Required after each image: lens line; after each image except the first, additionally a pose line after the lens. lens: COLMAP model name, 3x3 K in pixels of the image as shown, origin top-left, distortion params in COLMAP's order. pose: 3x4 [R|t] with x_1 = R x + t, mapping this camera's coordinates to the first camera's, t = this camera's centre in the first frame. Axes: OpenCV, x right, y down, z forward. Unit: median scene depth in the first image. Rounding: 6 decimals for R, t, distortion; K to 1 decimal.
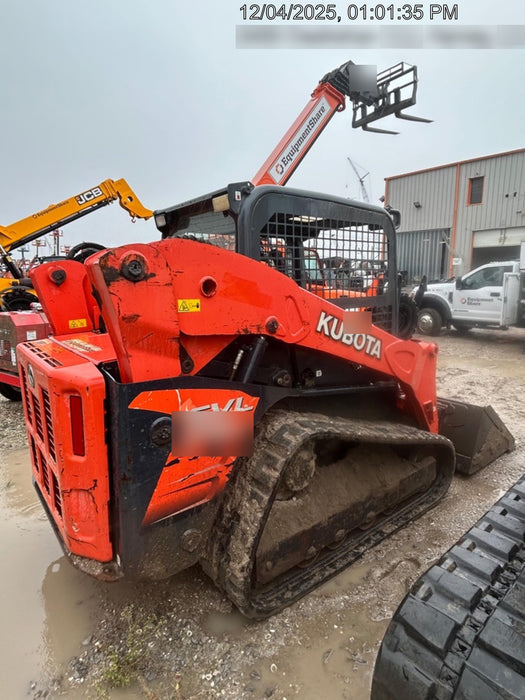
lens RADIAL K [[392.3, 0, 263.4], [0, 392.3, 347.4], [0, 0, 1]] dist [0.000536, -0.016073]
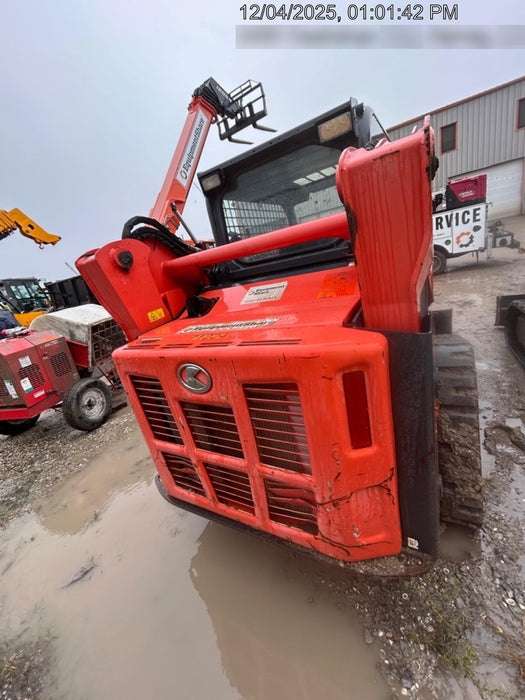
lens RADIAL K [[280.1, 0, 264.4], [0, 280.1, 348.5], [0, 0, 1]] dist [-0.000402, -0.000118]
pose [[0.914604, -0.278516, 0.293135, -0.108676], [0.249591, 0.959224, 0.132644, -0.003036], [-0.318125, -0.048153, 0.946825, 0.082190]]
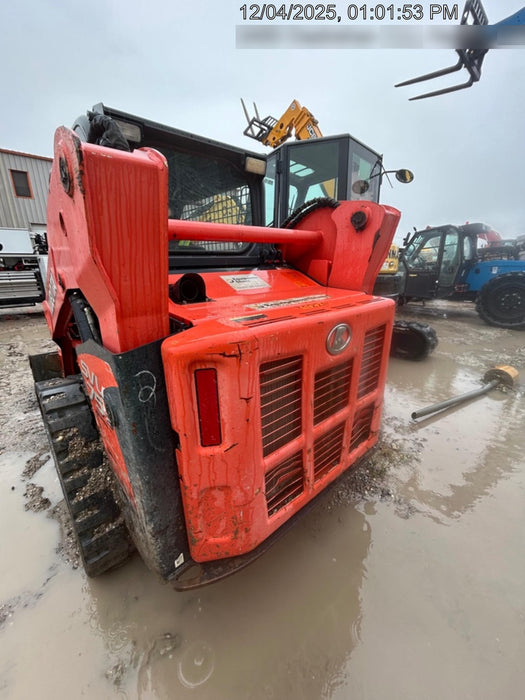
lens RADIAL K [[280.1, 0, 264.4], [0, 280.1, 348.5], [0, 0, 1]] dist [-0.000402, -0.000118]
pose [[-0.046944, -0.282896, 0.958001, -0.202849], [0.187932, 0.939431, 0.286621, -0.017672], [-0.981060, 0.193494, 0.009065, 0.205911]]
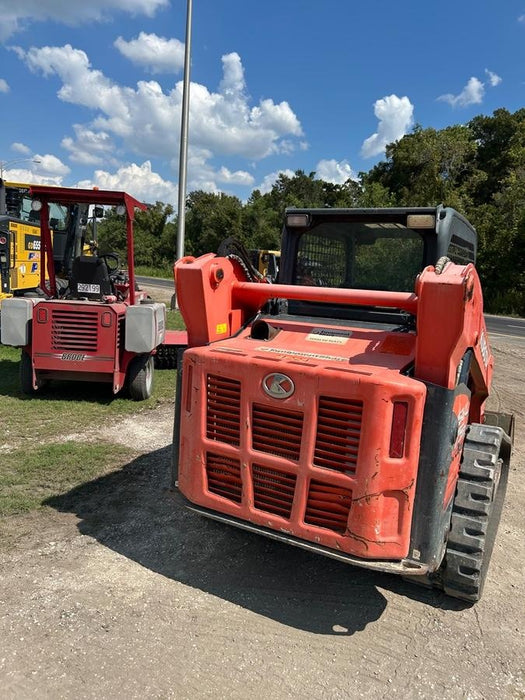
lens RADIAL K [[518.9, 0, 262.5], [0, 518.9, 350.0], [0, 0, 1]] dist [0.051361, -0.061149]
pose [[0.919271, 0.013530, 0.393393, -0.201452], [-0.008158, 0.999849, -0.015325, 0.001055], [-0.393541, 0.010879, 0.919243, -0.026100]]
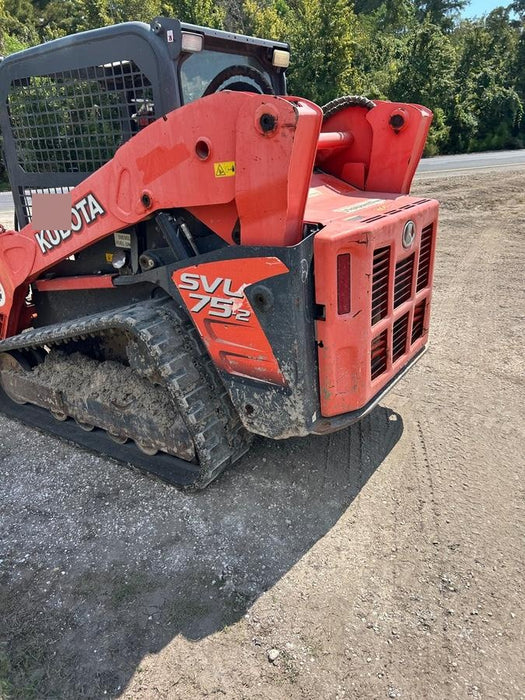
lens RADIAL K [[518.9, 0, 262.5], [0, 518.9, 350.0], [0, 0, 1]] dist [0.051361, -0.061149]
pose [[-0.289990, -0.327706, 0.899174, -0.309782], [0.212945, 0.893899, 0.394460, -0.045414], [-0.933038, 0.305864, -0.189439, 0.298351]]
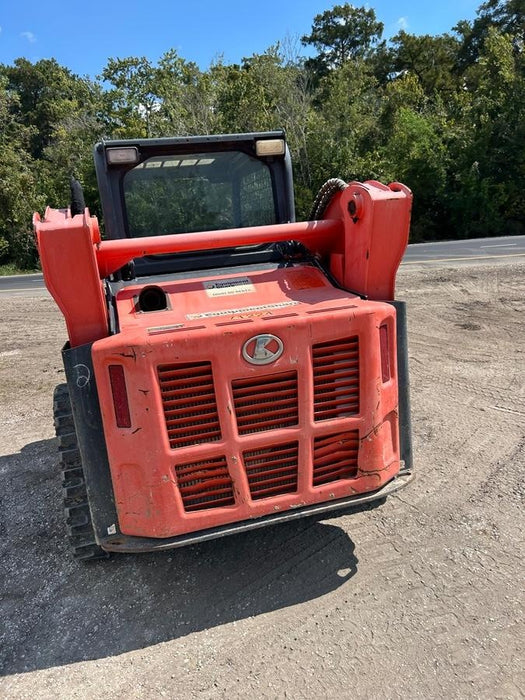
lens RADIAL K [[519.3, 0, 262.0], [0, 519.3, 357.3], [0, 0, 1]] dist [0.057090, -0.067135]
pose [[0.398440, -0.244384, 0.884037, -0.272658], [0.238612, 0.958280, 0.157364, -0.013751], [-0.885612, 0.148242, 0.440131, 0.097756]]
